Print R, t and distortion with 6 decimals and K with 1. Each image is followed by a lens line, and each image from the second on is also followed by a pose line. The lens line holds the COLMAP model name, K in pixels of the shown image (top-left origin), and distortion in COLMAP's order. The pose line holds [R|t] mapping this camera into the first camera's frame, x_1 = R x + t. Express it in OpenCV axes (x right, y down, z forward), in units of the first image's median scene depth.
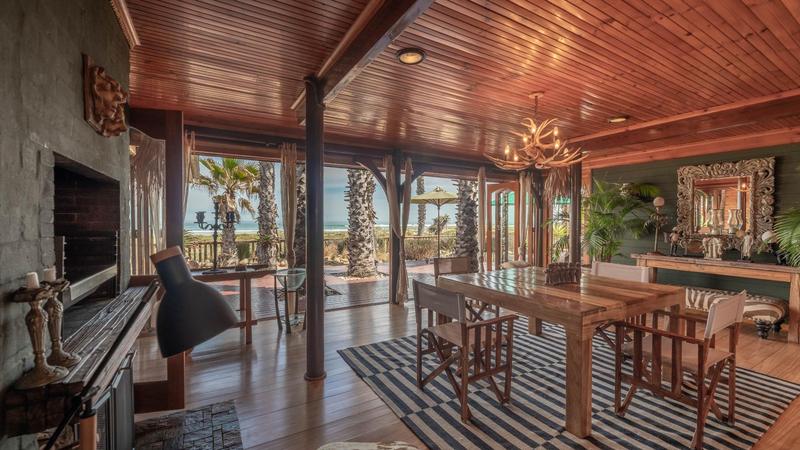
lens RADIAL K [[334.2, 0, 401.9], [0, 334.2, 221.4], [0, 0, 1]] dist [-0.002687, 0.000519]
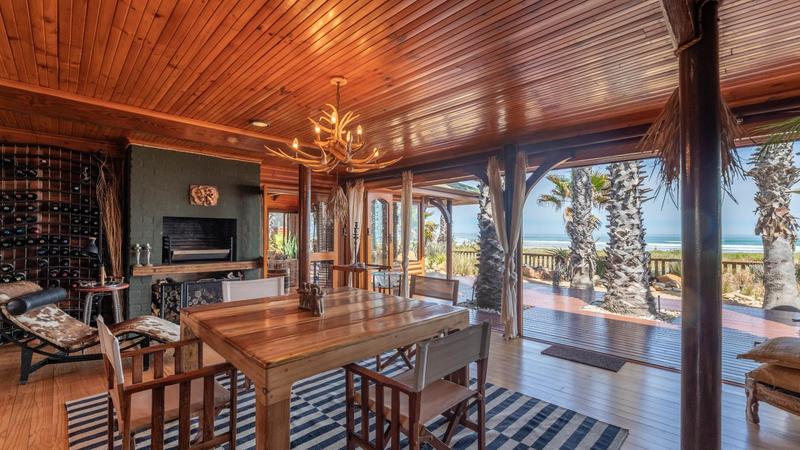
lens RADIAL K [[334.2, 0, 396.4], [0, 334.2, 227.7], [0, 0, 1]] dist [-0.002687, 0.000519]
pose [[0.224432, -0.019035, -0.974304, 0.472167], [-0.002645, 0.999794, -0.020142, 0.000598], [0.974486, 0.007097, 0.224335, 0.373078]]
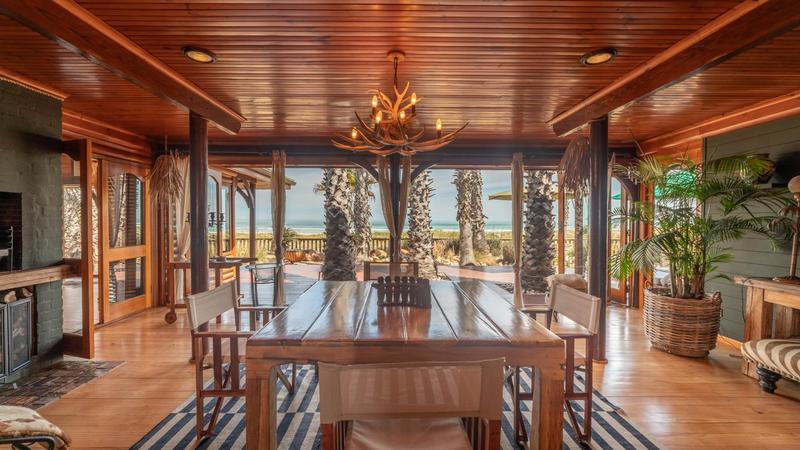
lens RADIAL K [[334.2, 0, 395.5], [0, 334.2, 223.9], [0, 0, 1]] dist [-0.002687, 0.000519]
pose [[0.864553, 0.005680, -0.502509, 0.308491], [-0.001511, 0.999961, 0.008703, 0.000175], [0.502539, -0.006765, 0.864528, 0.131297]]
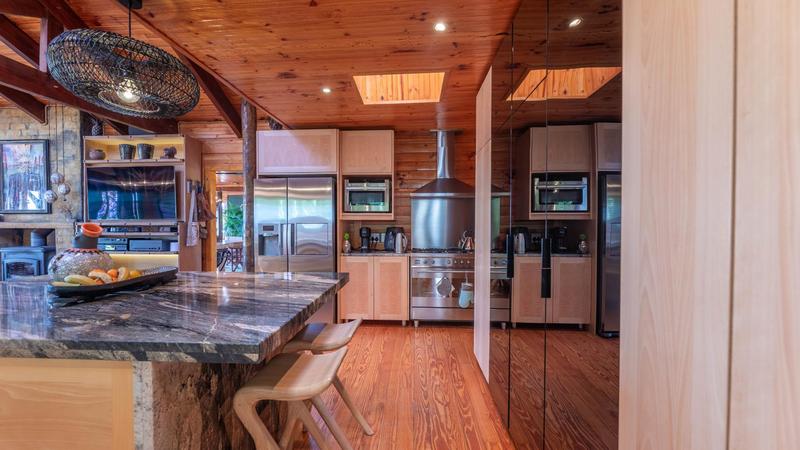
lens RADIAL K [[334.2, 0, 395.1], [0, 334.2, 229.3], [0, 0, 1]] dist [-0.002687, 0.000519]
pose [[0.568331, -0.011593, 0.822718, -0.448979], [-0.004289, 0.999845, 0.017051, 0.007885], [-0.822789, -0.013219, 0.568193, -0.848203]]
